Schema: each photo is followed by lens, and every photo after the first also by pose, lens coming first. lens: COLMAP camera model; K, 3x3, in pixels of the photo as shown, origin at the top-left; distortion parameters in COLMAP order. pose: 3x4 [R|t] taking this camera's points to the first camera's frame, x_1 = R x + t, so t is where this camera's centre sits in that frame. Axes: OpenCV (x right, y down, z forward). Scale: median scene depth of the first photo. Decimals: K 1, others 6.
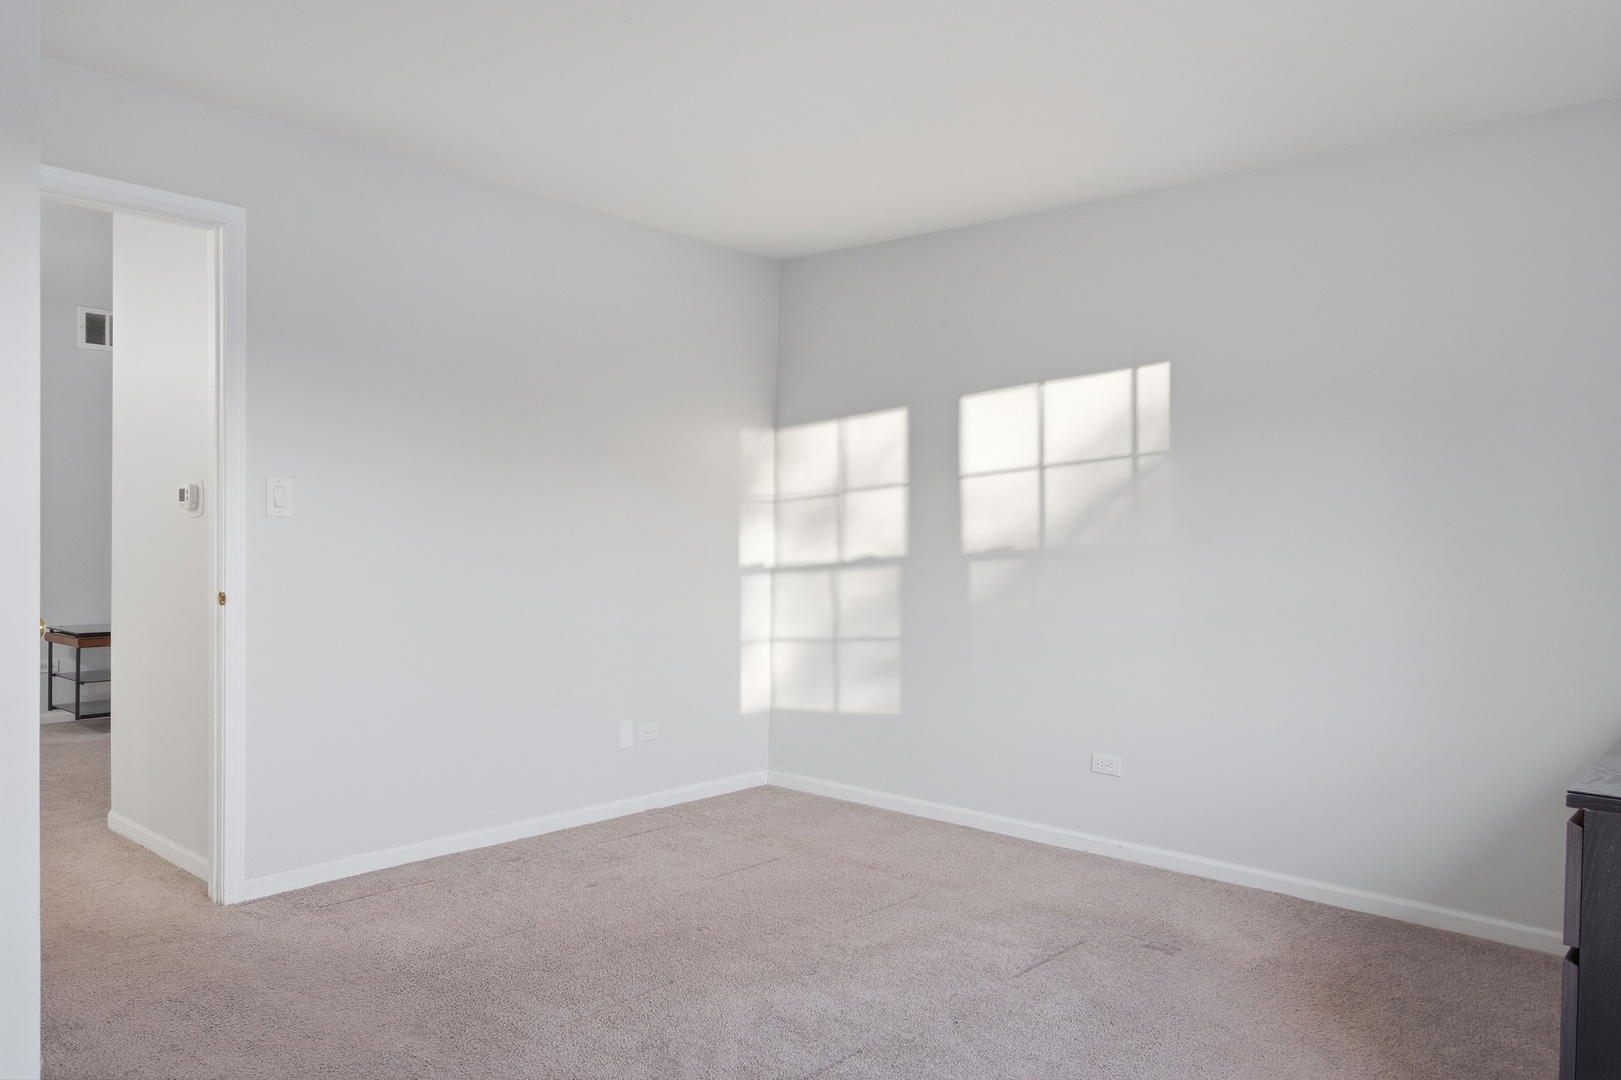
lens RADIAL K [[1142.9, 0, 810.1], [0, 1142.9, 536.7], [0, 0, 1]] dist [0.012729, 0.000989]
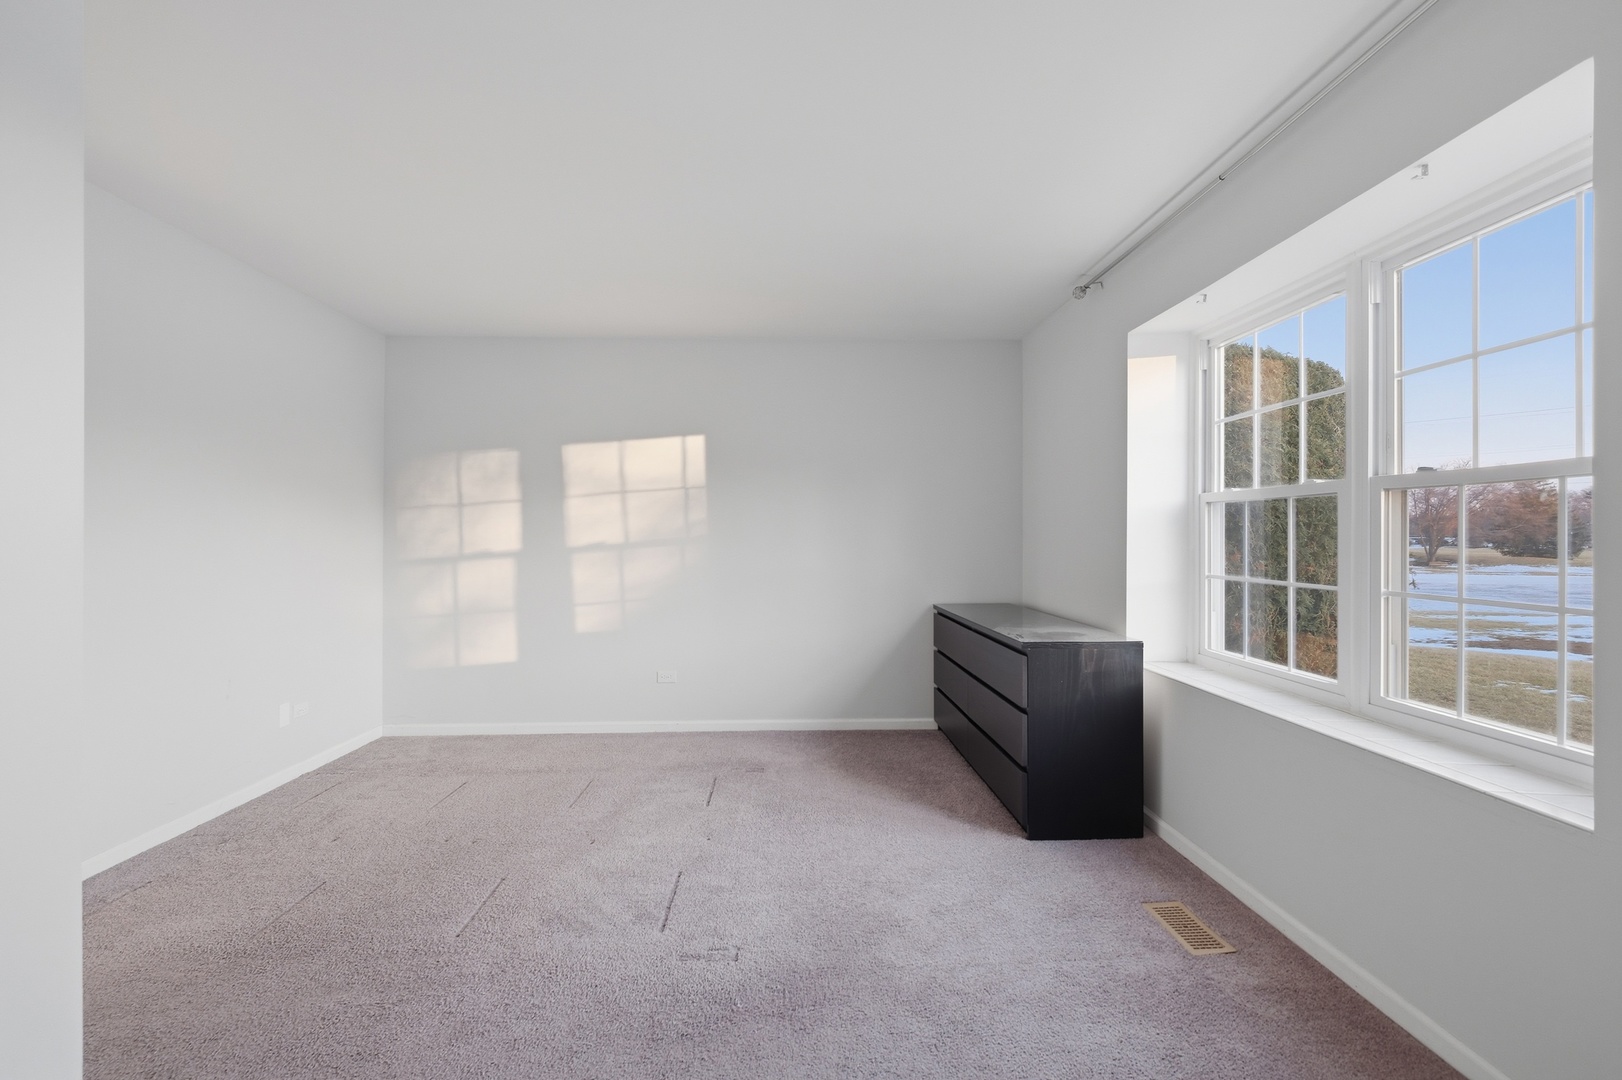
lens RADIAL K [[717.4, 0, 813.9], [0, 717.4, 541.0], [0, 0, 1]] dist [-0.000919, 0.000051]
pose [[0.721701, -0.015955, 0.692021, -0.310241], [0.016004, 0.999852, 0.006362, 0.002061], [-0.692020, 0.006484, 0.721849, 0.116916]]
